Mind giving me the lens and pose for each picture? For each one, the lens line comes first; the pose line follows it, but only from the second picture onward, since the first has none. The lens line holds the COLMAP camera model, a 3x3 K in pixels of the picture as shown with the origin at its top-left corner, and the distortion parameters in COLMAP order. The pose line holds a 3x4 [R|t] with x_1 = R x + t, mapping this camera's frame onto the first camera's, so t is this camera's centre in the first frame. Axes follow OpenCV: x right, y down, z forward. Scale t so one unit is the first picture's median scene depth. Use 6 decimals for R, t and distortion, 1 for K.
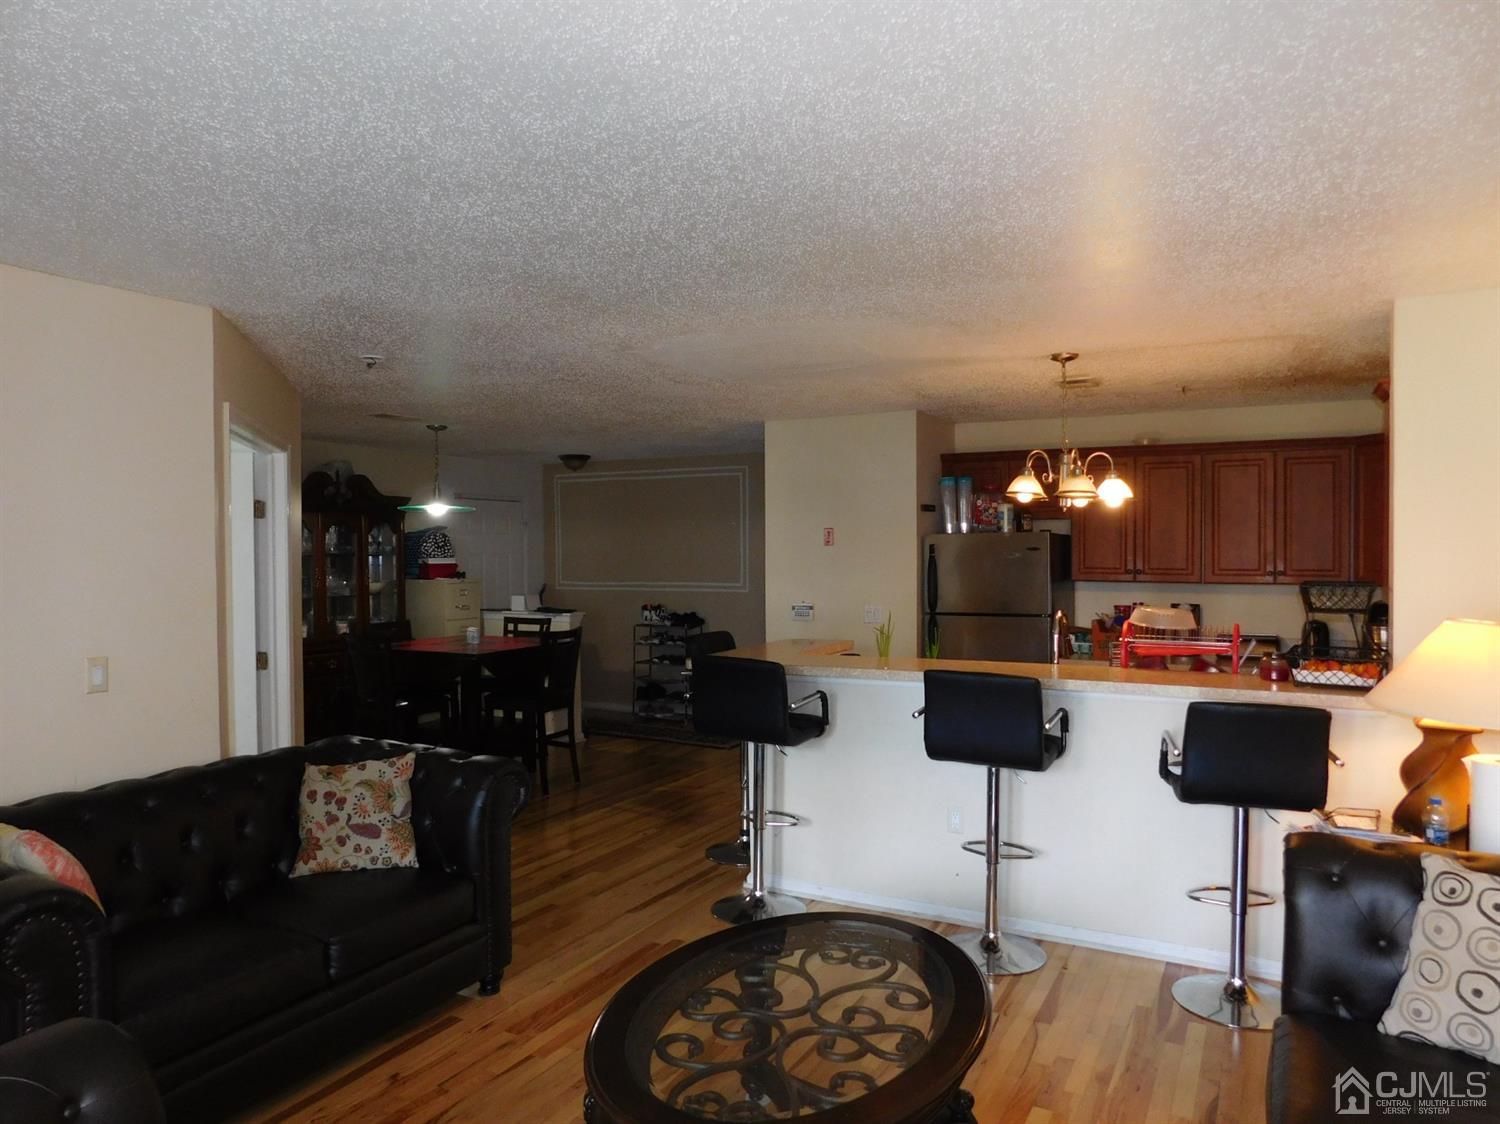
lens RADIAL K [[989.6, 0, 752.6], [0, 989.6, 561.0], [0, 0, 1]] dist [-0.078133, 0.065427]
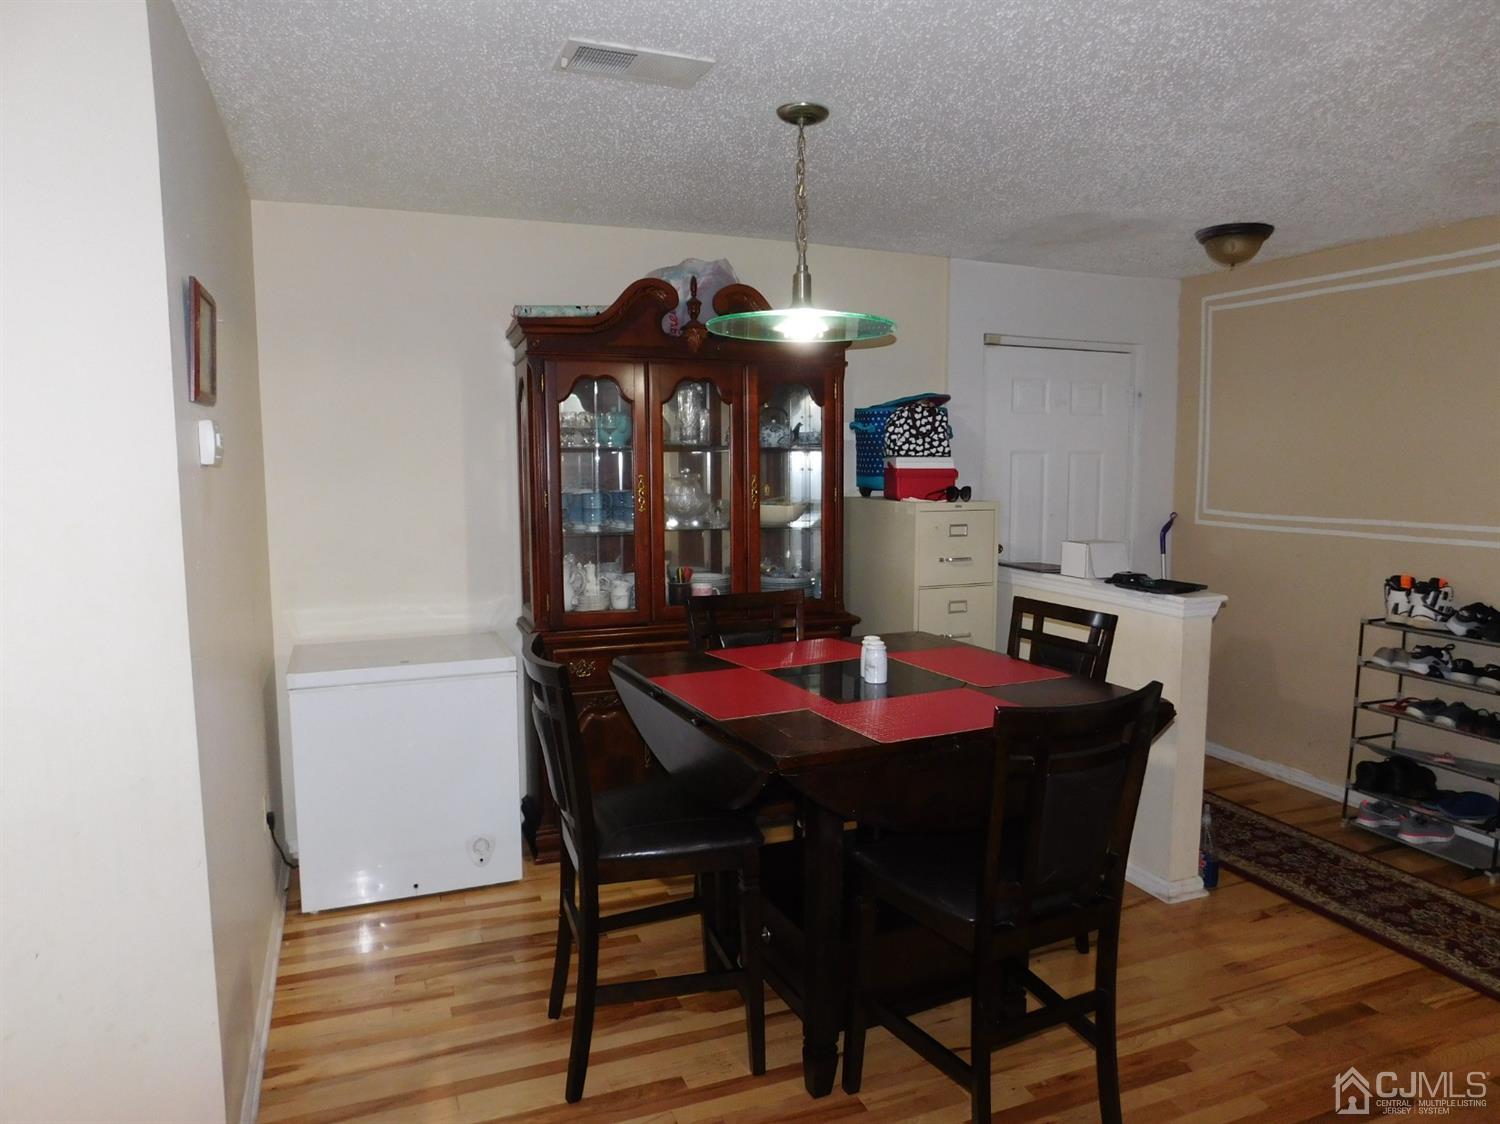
lens RADIAL K [[989.6, 0, 752.6], [0, 989.6, 561.0], [0, 0, 1]] dist [-0.078133, 0.065427]
pose [[0.773098, 0.078485, -0.629413, -0.061658], [-0.015843, 0.994395, 0.104538, -0.001626], [0.634089, -0.070846, 0.770008, 0.510323]]
